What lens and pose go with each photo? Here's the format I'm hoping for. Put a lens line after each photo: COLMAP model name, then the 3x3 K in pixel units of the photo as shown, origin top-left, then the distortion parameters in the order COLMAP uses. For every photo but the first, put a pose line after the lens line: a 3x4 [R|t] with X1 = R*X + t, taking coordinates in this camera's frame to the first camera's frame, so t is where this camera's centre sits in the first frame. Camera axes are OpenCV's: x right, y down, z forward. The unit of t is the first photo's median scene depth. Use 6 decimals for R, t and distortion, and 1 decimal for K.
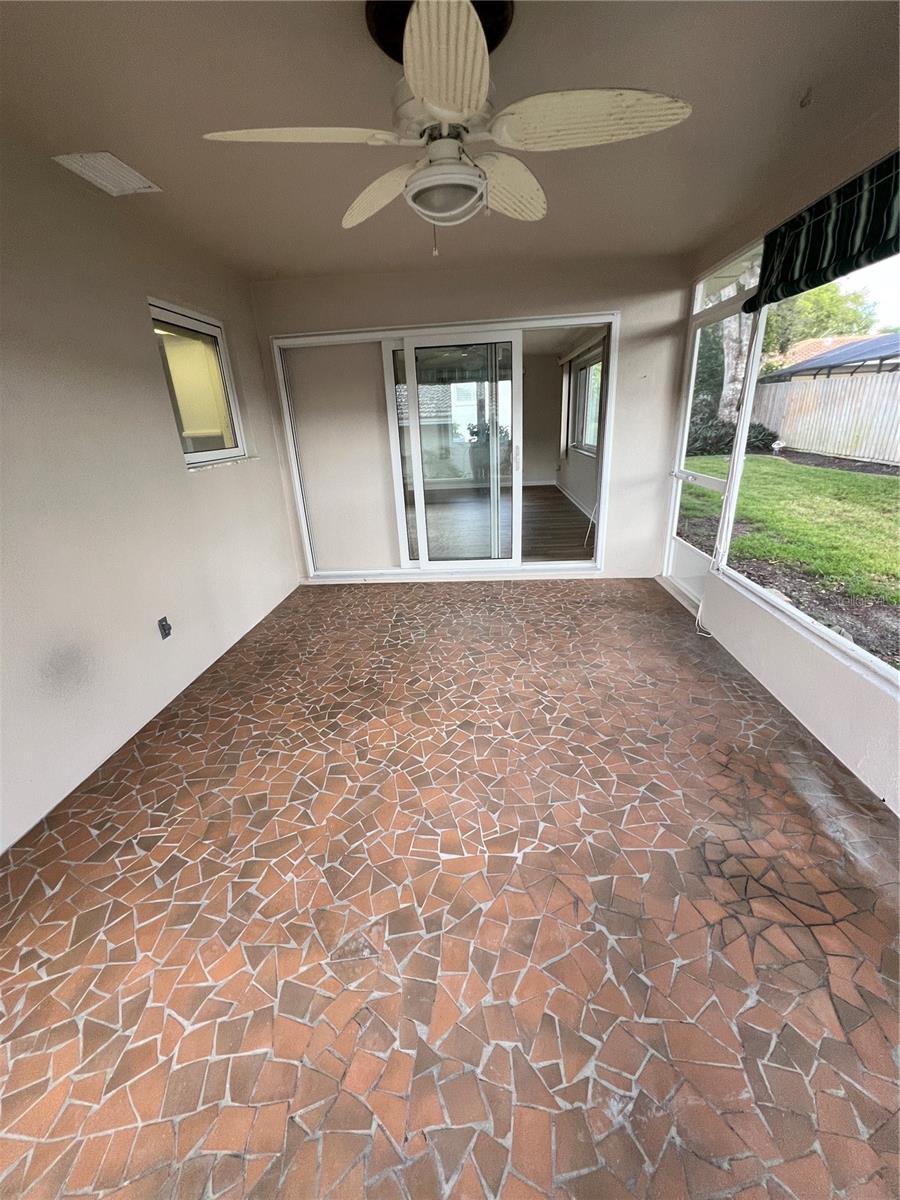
lens RADIAL K [[477.4, 0, 450.0], [0, 477.4, 600.0], [0, 0, 1]] dist [-0.001578, 0.000180]
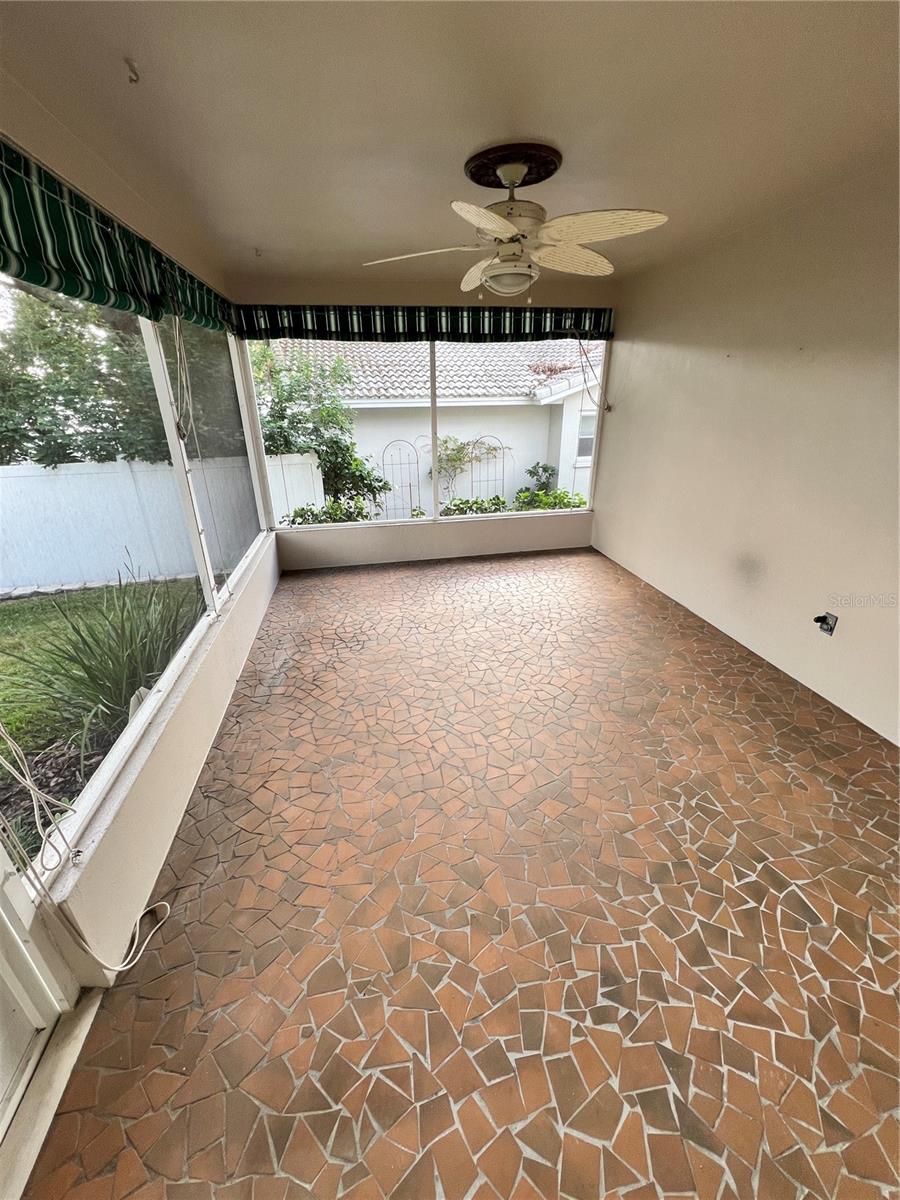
lens RADIAL K [[477.4, 0, 450.0], [0, 477.4, 600.0], [0, 0, 1]] dist [-0.001578, 0.000180]
pose [[-0.967502, 0.155250, -0.199594, 0.255978], [-0.030072, 0.713089, 0.700428, -0.482472], [0.251070, 0.683668, -0.685246, 1.094234]]
